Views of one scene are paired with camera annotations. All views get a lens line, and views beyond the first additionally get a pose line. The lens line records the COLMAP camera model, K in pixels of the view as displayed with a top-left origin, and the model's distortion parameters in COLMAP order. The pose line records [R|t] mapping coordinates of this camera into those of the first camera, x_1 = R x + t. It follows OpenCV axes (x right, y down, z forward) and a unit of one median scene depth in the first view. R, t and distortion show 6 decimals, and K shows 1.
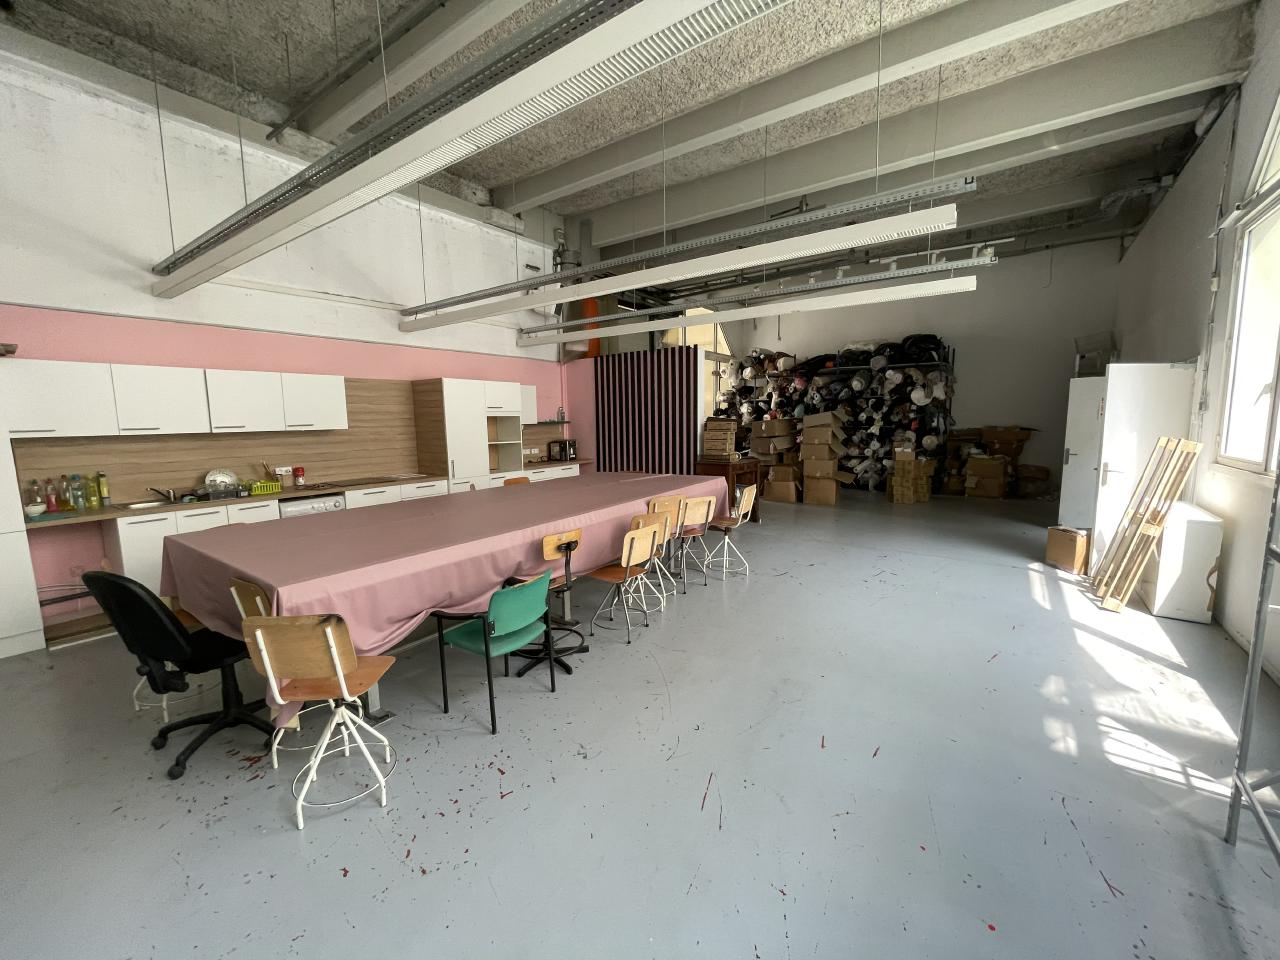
lens RADIAL K [[520.3, 0, 635.7], [0, 520.3, 479.2], [0, 0, 1]] dist [0.002042, 0.000142]
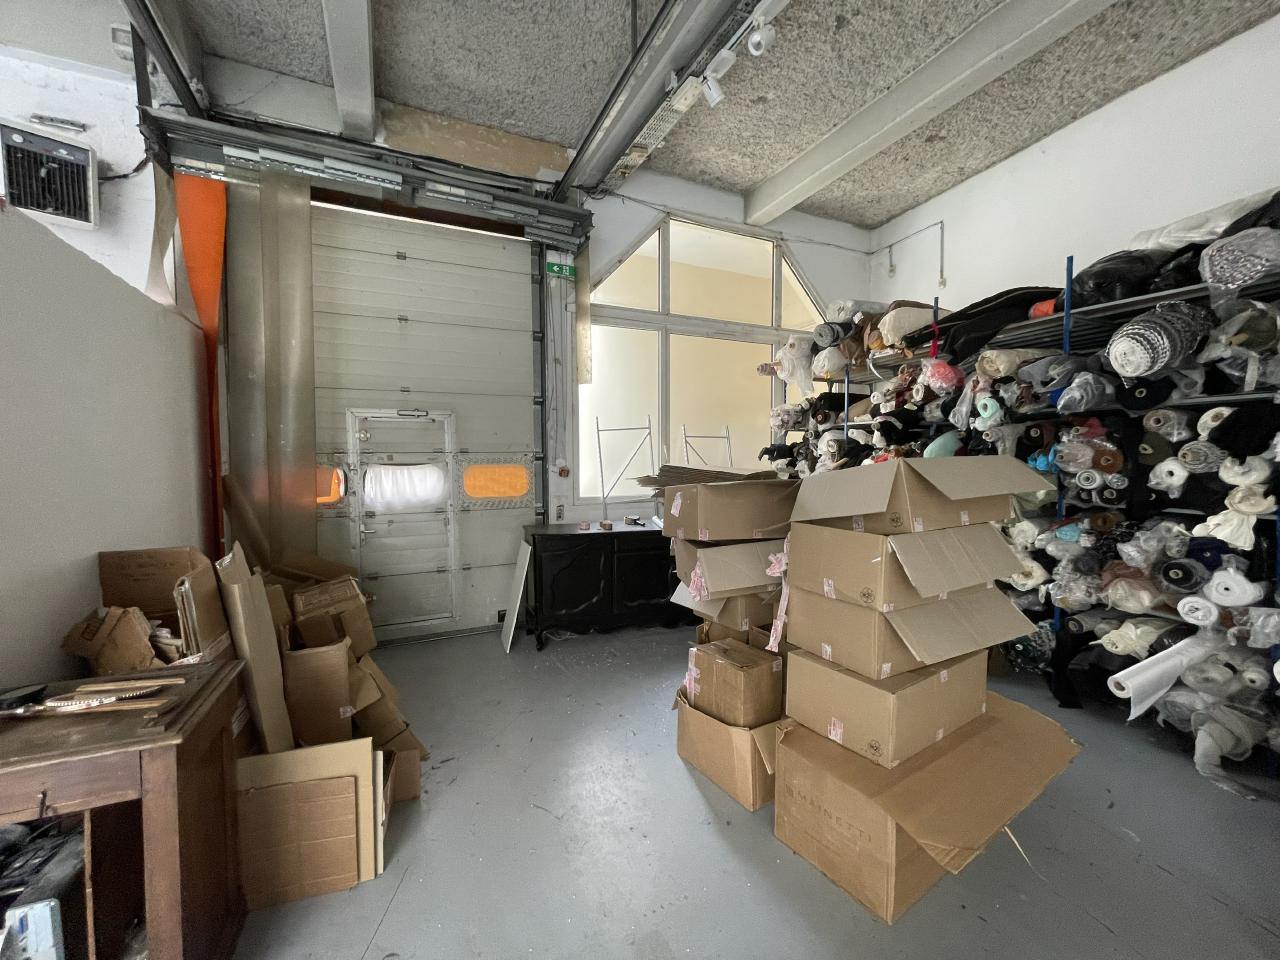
lens RADIAL K [[520.3, 0, 651.6], [0, 520.3, 482.9], [0, 0, 1]] dist [0.002042, 0.000142]
pose [[0.890832, 0.034351, -0.453032, 0.318724], [-0.063669, 0.996737, -0.049620, -0.085152], [0.449849, 0.073047, 0.890112, 0.637940]]
